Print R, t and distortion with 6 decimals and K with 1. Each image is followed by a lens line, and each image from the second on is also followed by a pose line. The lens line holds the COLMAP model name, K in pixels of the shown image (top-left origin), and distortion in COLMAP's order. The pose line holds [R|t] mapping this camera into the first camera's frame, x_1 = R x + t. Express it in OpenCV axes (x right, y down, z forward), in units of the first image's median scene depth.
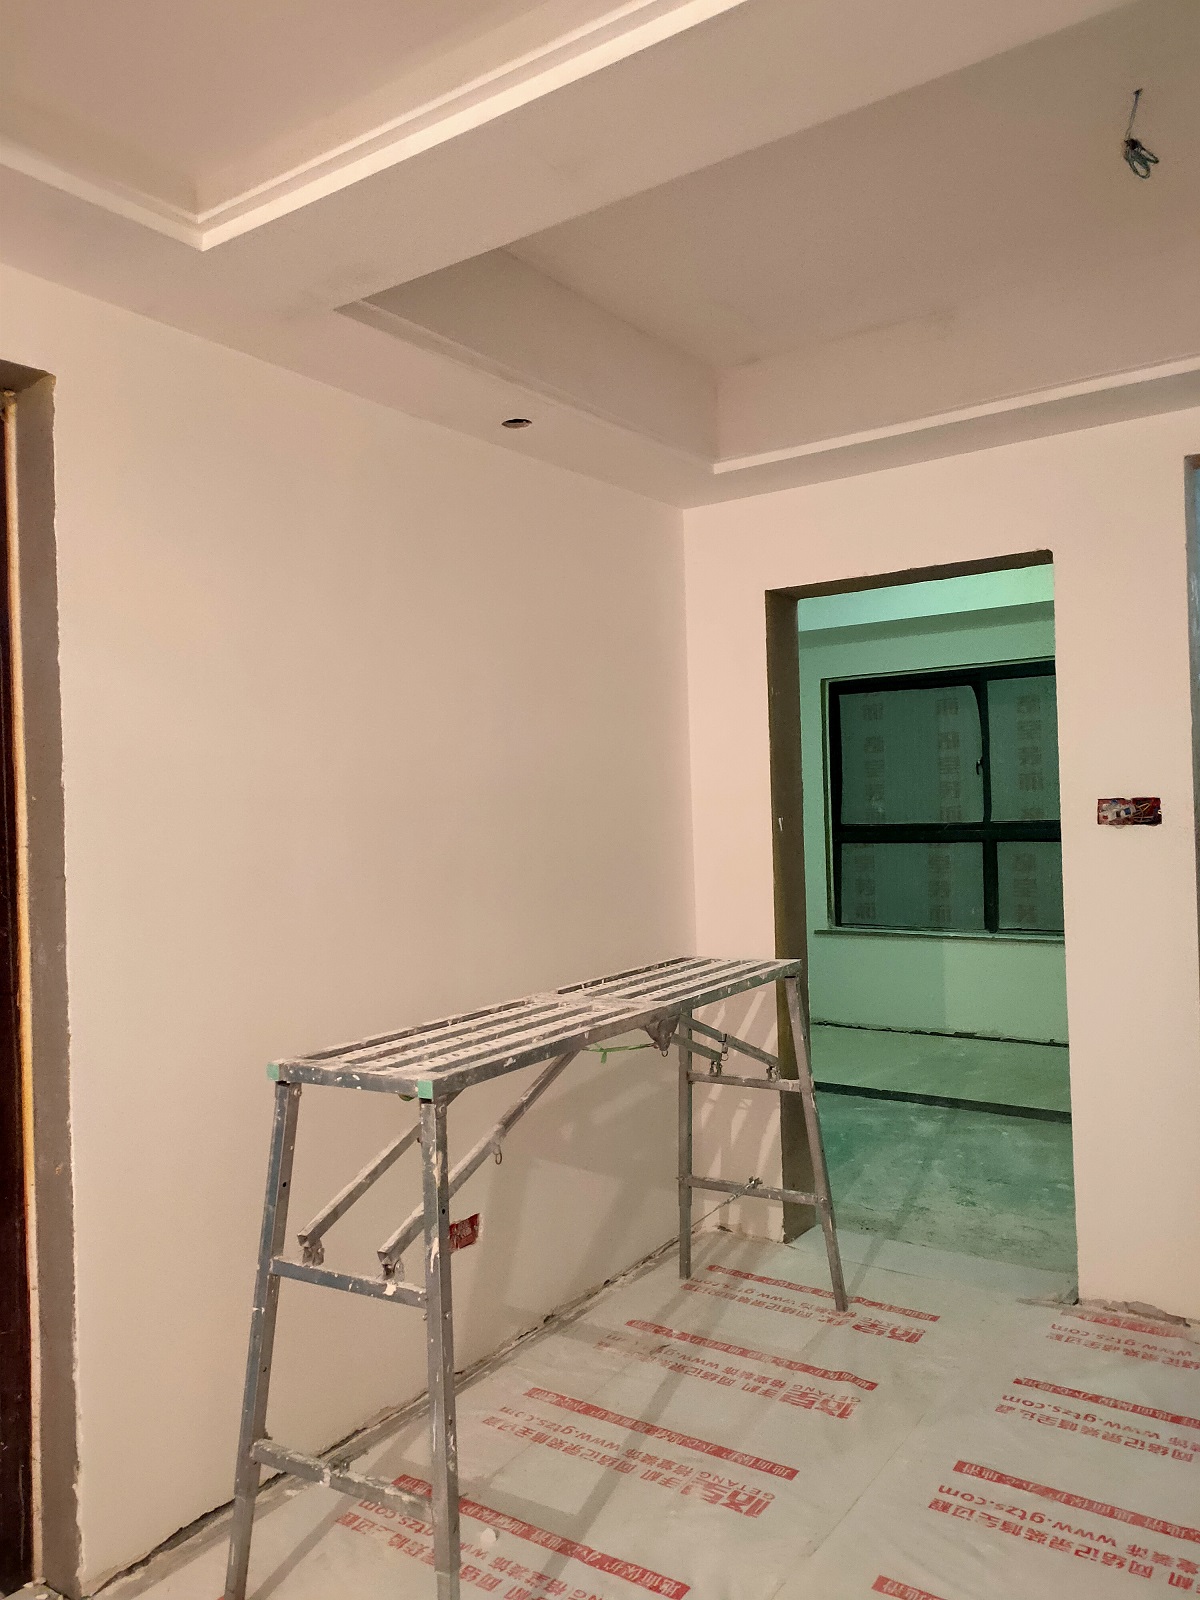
lens RADIAL K [[1221.5, 0, 600.0], [0, 1221.5, 800.0], [0, 0, 1]] dist [0.073068, -0.052428]
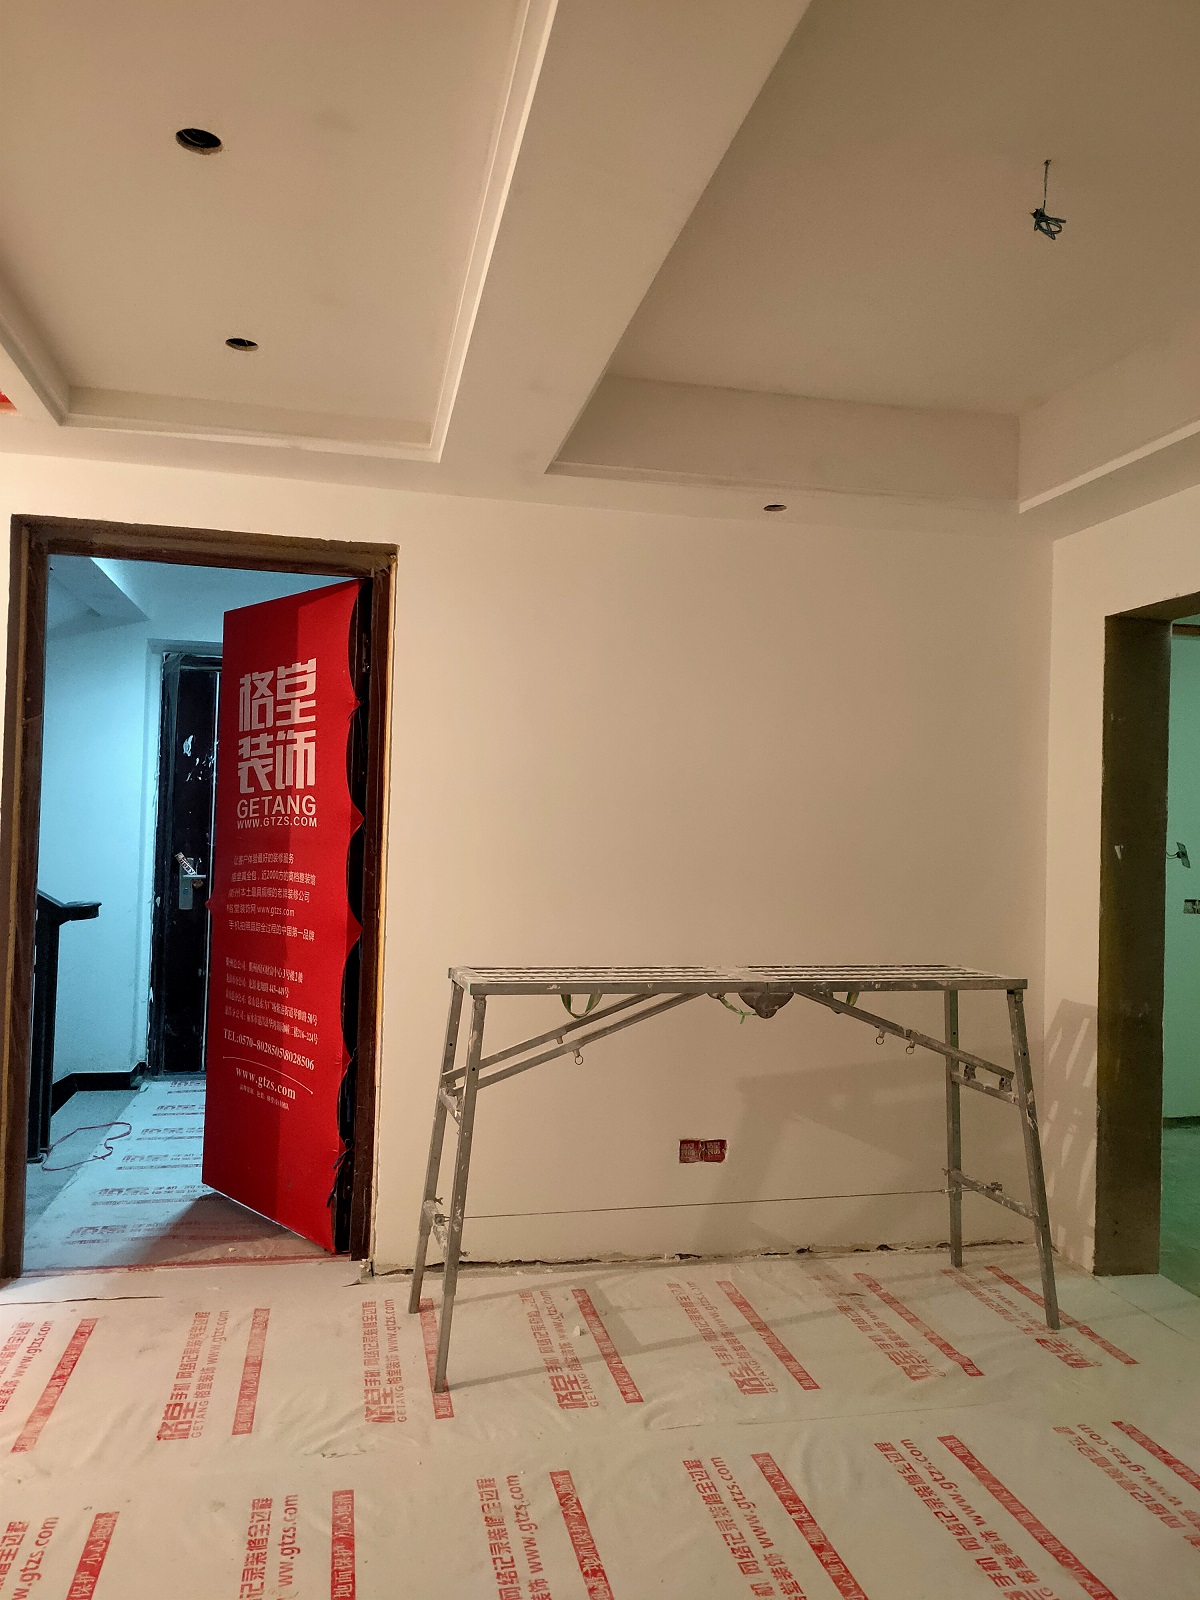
lens RADIAL K [[1221.5, 0, 600.0], [0, 1221.5, 800.0], [0, 0, 1]] dist [0.073068, -0.052428]
pose [[0.730479, 0.034998, -0.682037, 0.296572], [-0.044861, 0.998988, 0.003214, -0.003881], [0.681460, 0.028249, 0.731310, -0.005698]]
